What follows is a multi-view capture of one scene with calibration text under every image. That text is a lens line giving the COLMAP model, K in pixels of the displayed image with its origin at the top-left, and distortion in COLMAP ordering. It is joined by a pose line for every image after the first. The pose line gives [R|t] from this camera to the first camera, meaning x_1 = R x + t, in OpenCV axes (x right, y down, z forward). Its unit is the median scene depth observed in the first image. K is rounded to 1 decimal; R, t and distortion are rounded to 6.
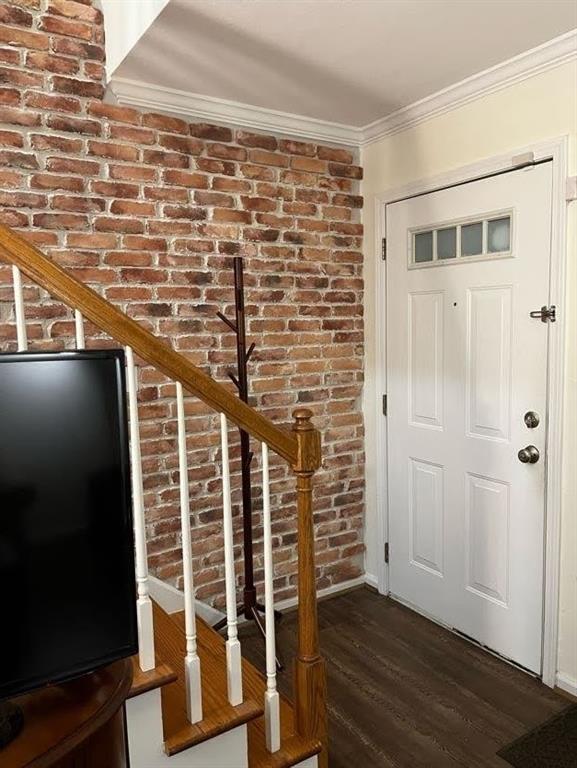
lens RADIAL K [[584.2, 0, 287.2], [0, 584.2, 384.5], [0, 0, 1]] dist [0.002386, -0.004271]
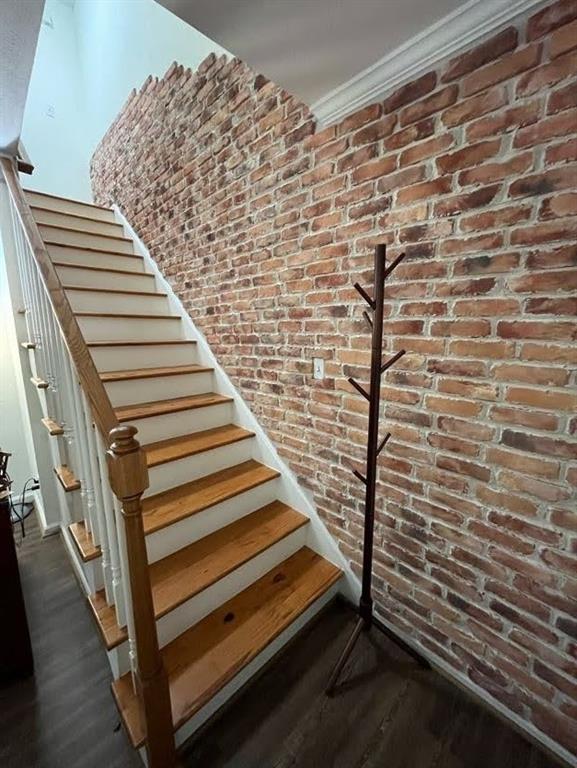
lens RADIAL K [[308.5, 0, 289.0], [0, 308.5, 384.2], [0, 0, 1]] dist [-0.004456, -0.000205]
pose [[0.203036, 0.198657, -0.958807, 0.330628], [-0.114108, 0.977332, 0.178332, -0.080758], [0.972500, 0.073199, 0.221102, 0.742561]]
